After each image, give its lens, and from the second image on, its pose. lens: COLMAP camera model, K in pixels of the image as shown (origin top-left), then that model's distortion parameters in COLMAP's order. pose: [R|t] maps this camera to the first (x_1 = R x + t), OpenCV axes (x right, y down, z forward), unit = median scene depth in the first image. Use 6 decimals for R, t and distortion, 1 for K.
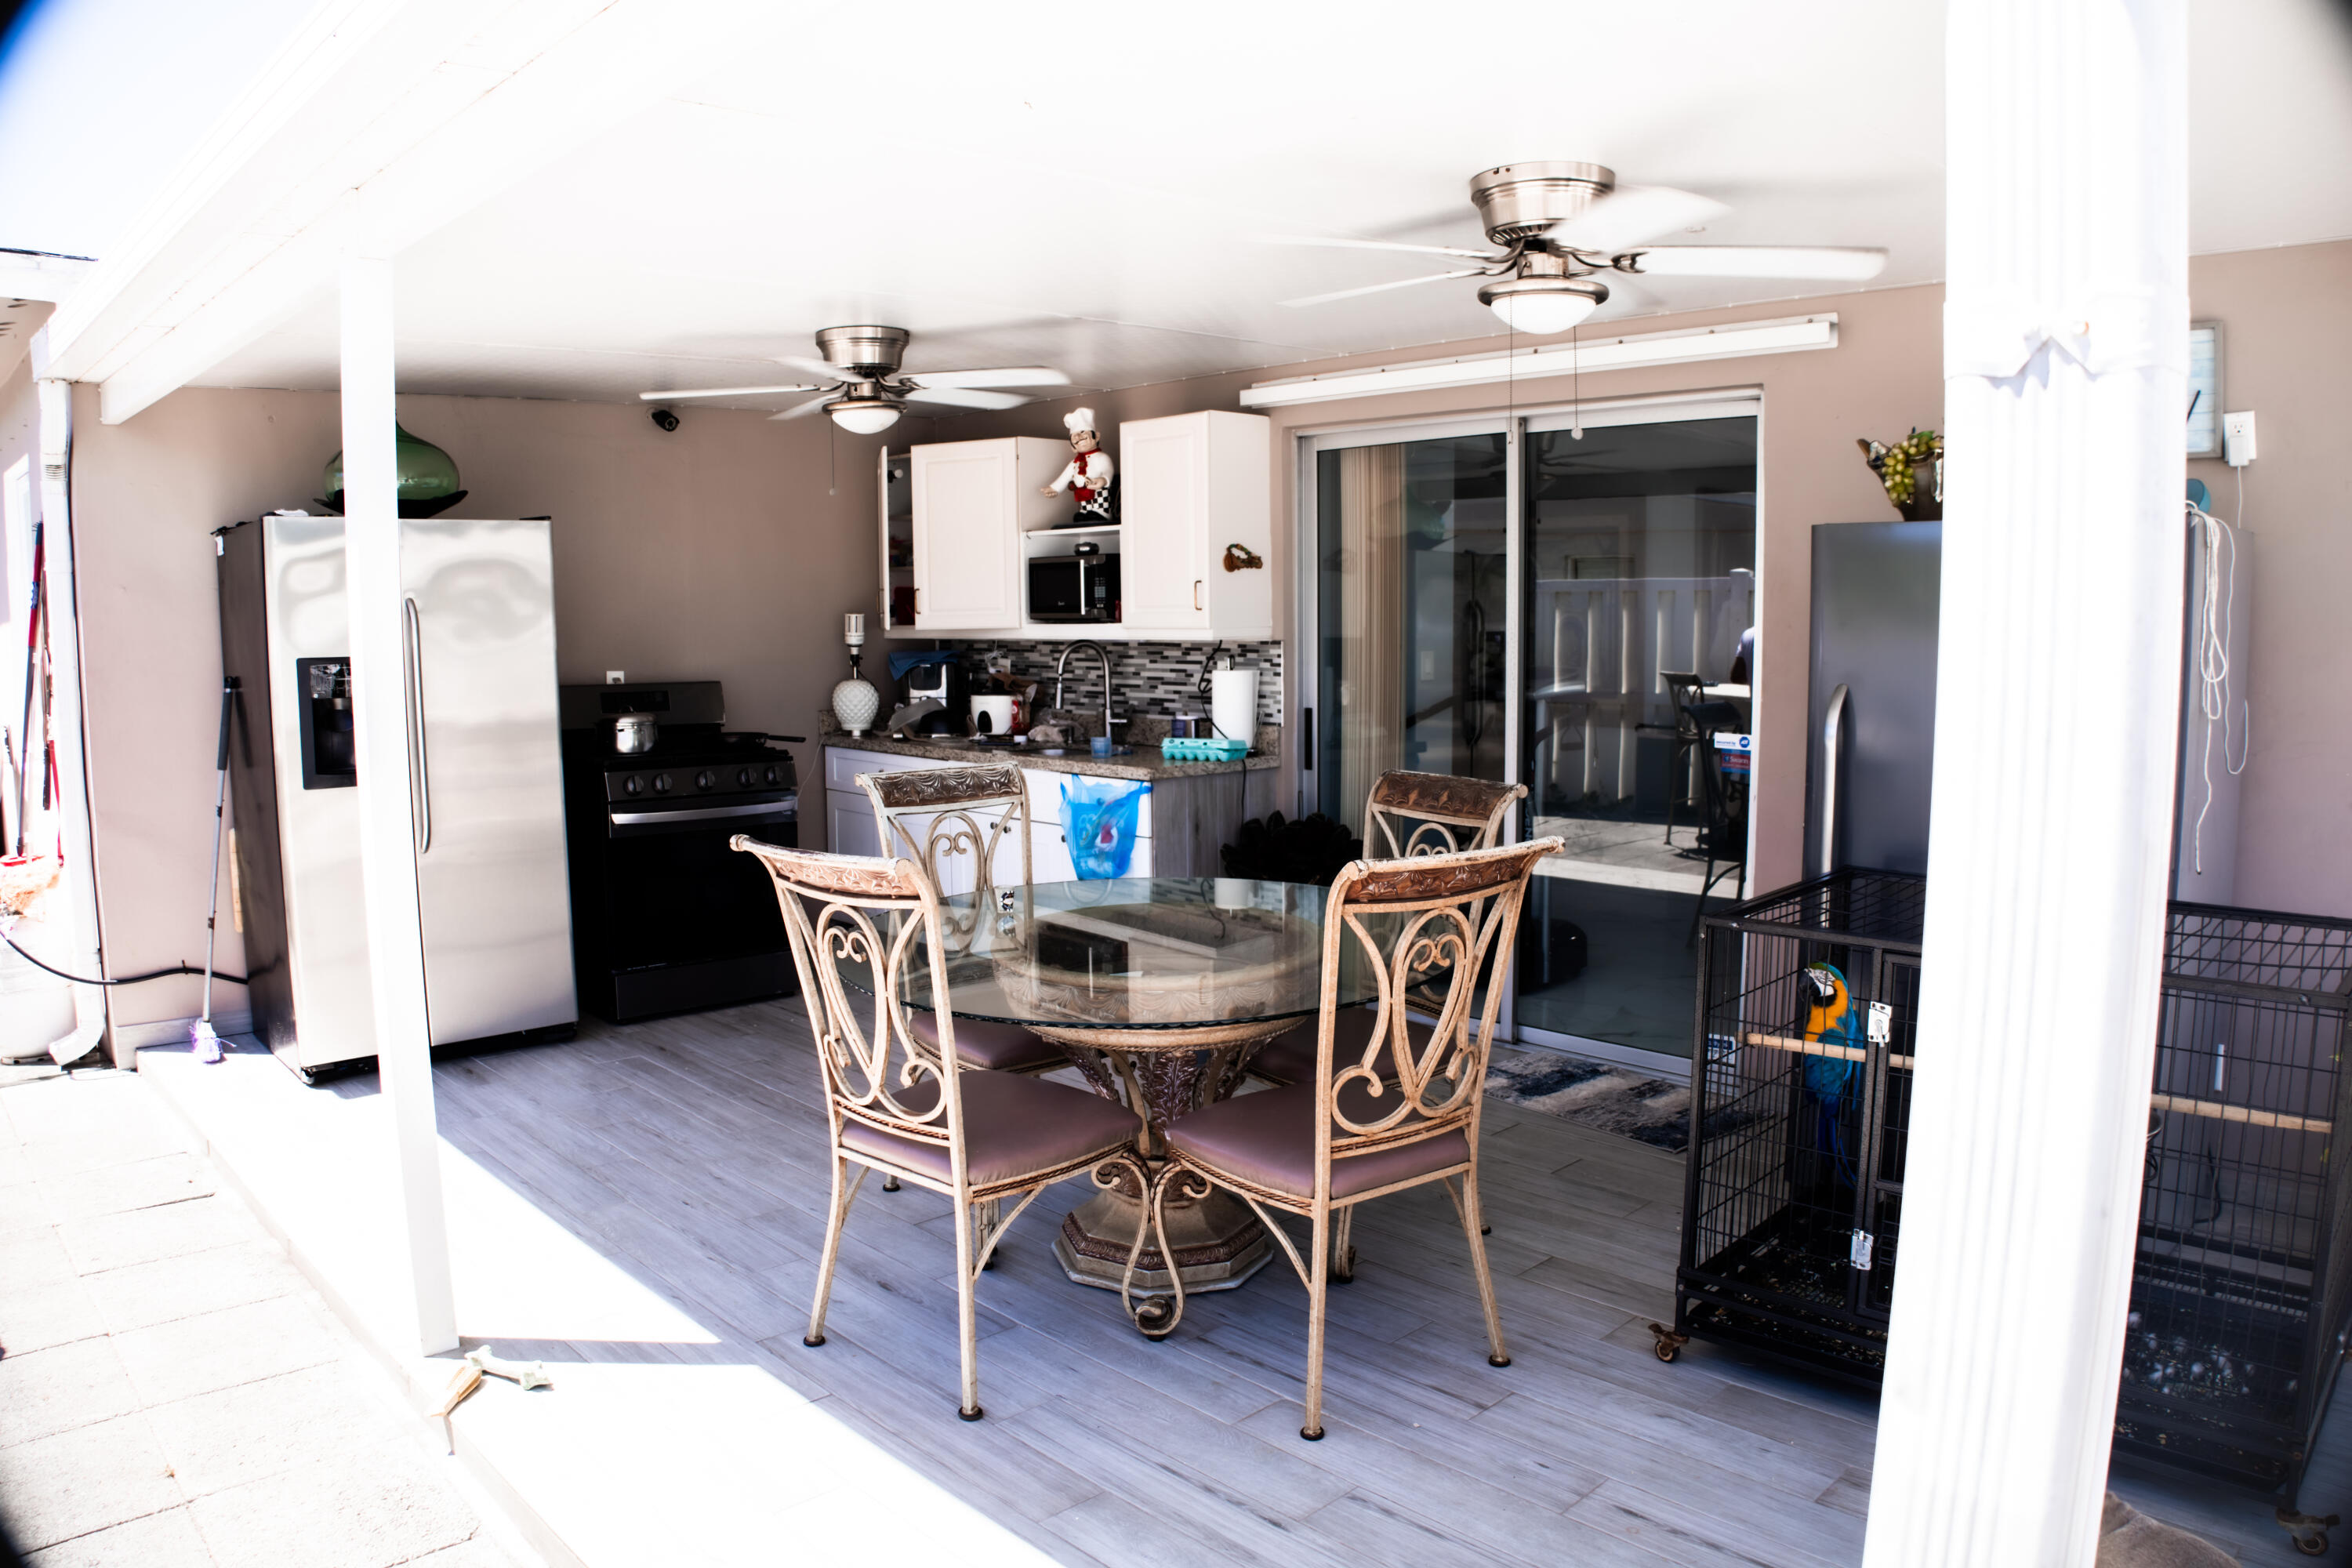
lens RADIAL K [[1605.8, 0, 1192.6], [0, 1605.8, 789.8], [0, 0, 1]] dist [-0.188083, 0.073989]
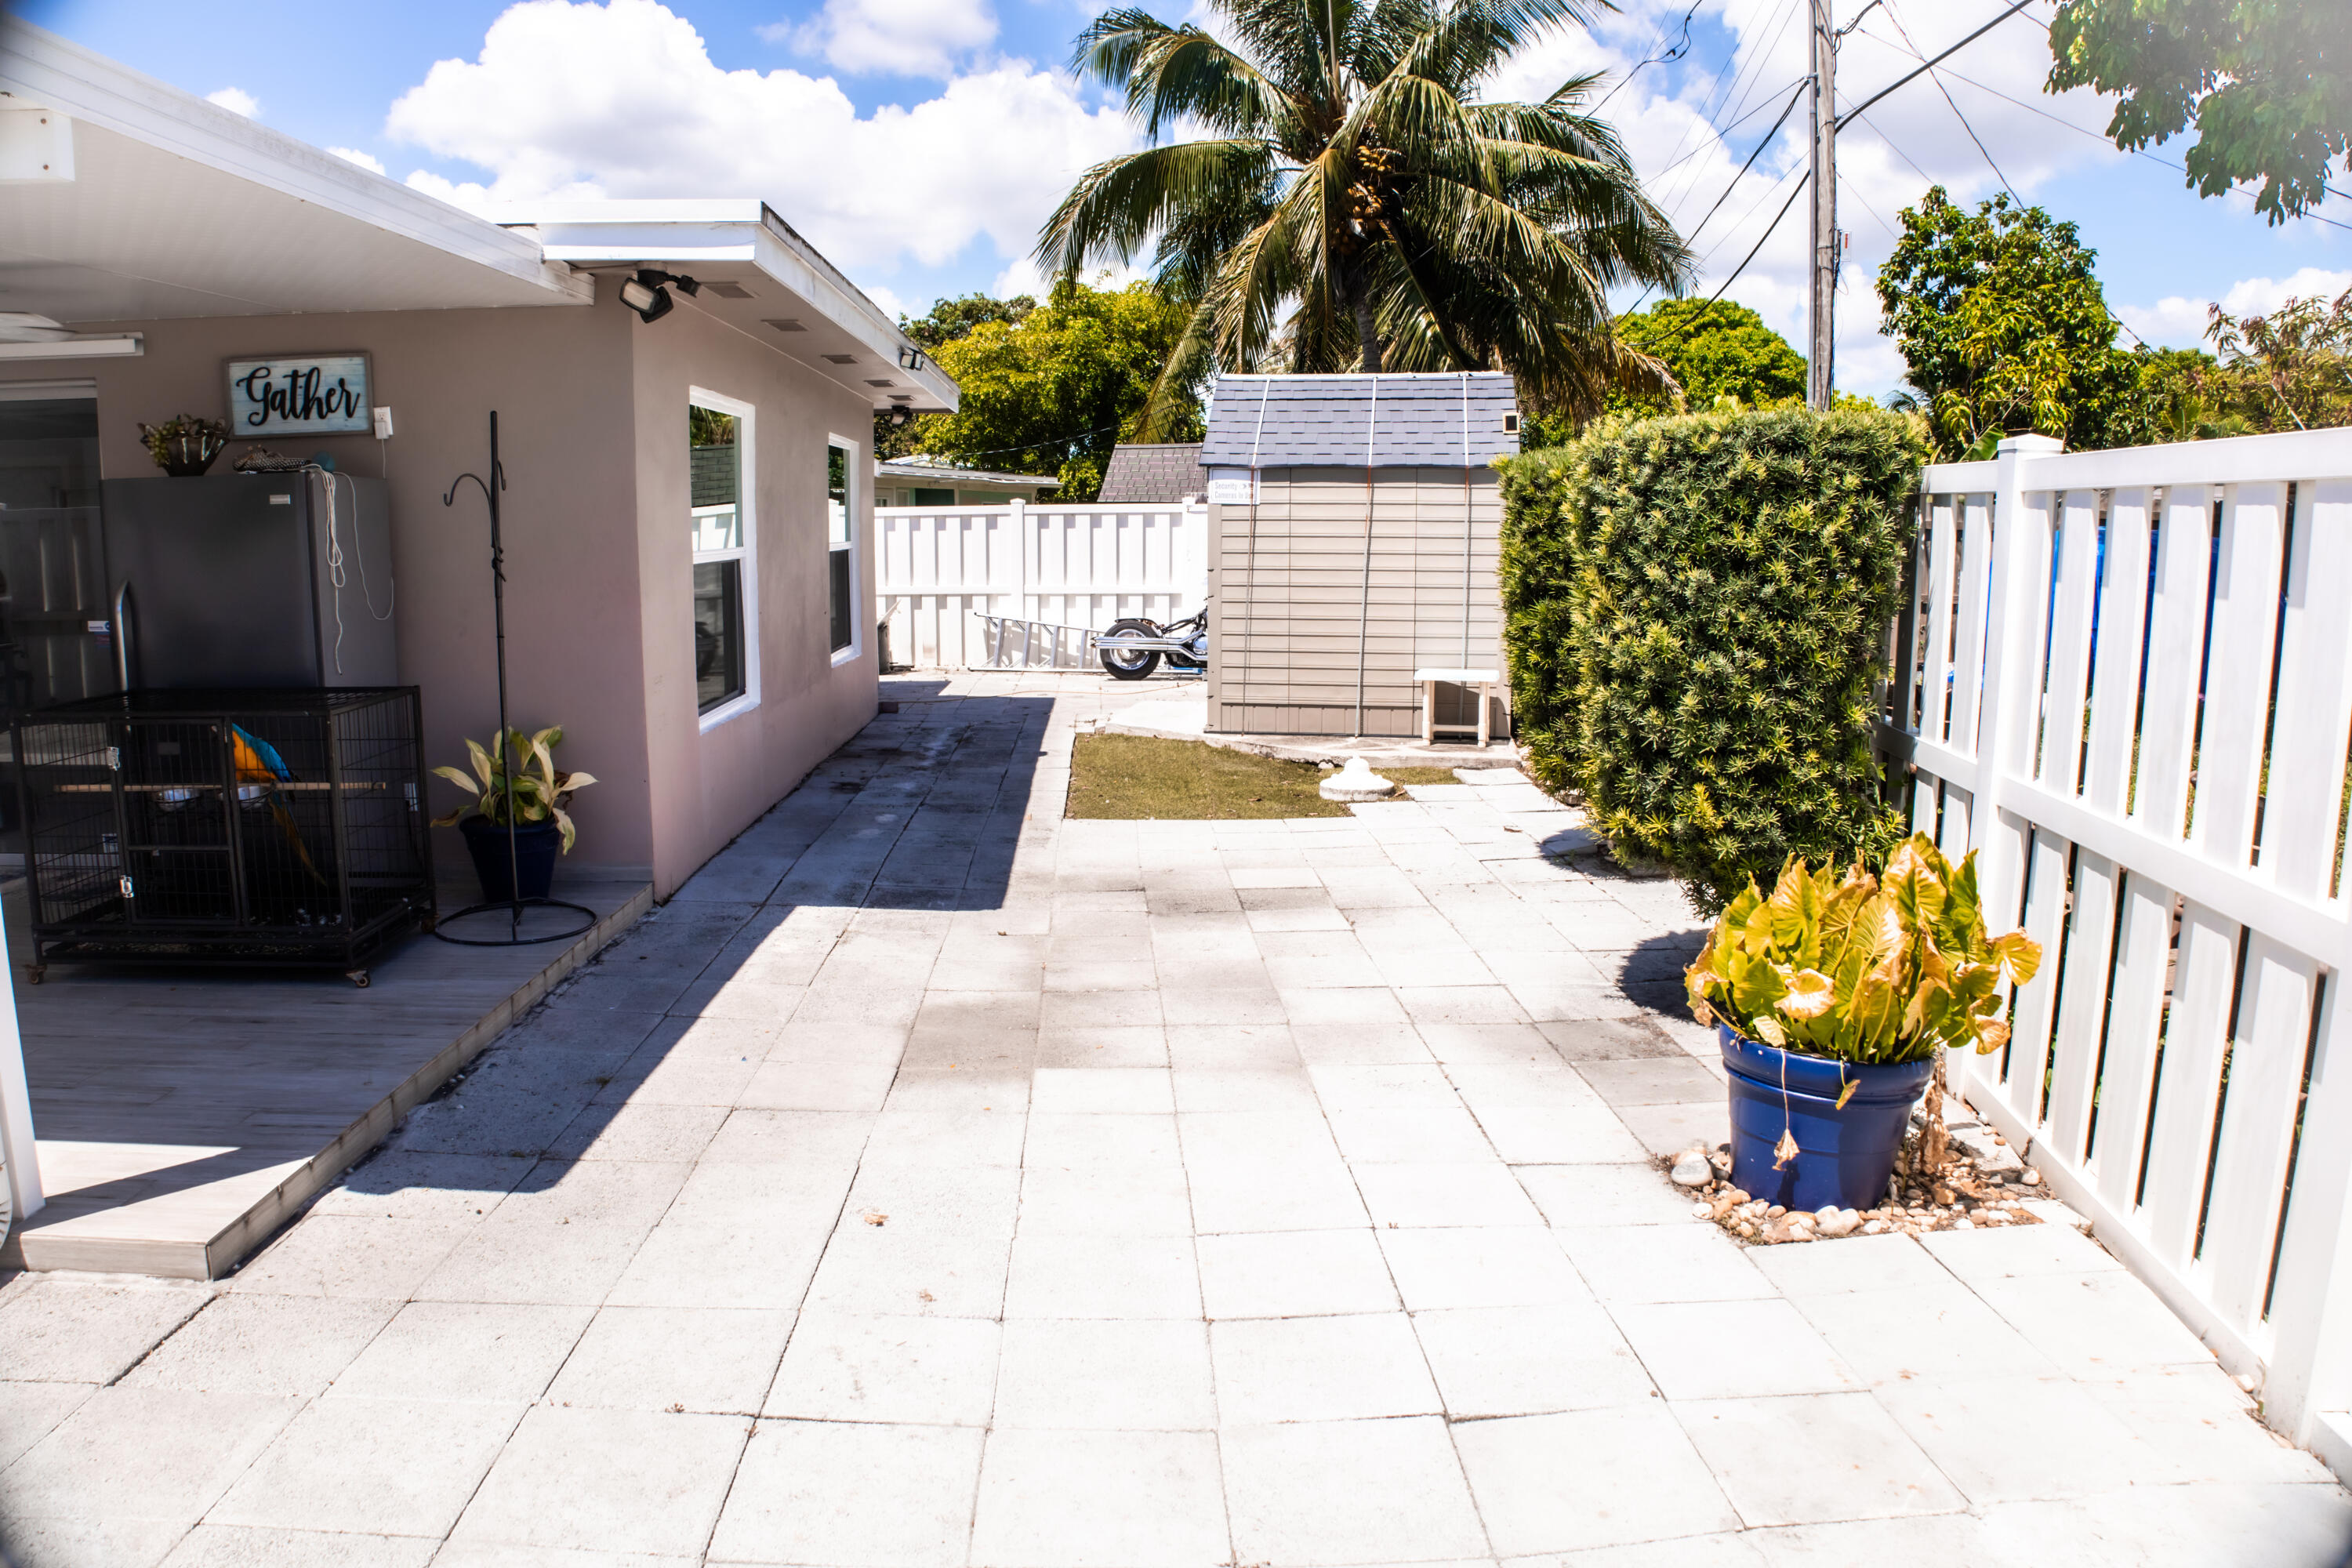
lens RADIAL K [[1605.8, 0, 1192.6], [0, 1605.8, 789.8], [0, 0, 1]] dist [-0.188083, 0.073989]
pose [[0.657067, -0.110123, 0.745745, -0.022621], [0.071303, 0.993916, 0.083946, 0.097982], [-0.750452, -0.001984, 0.660922, -0.825504]]
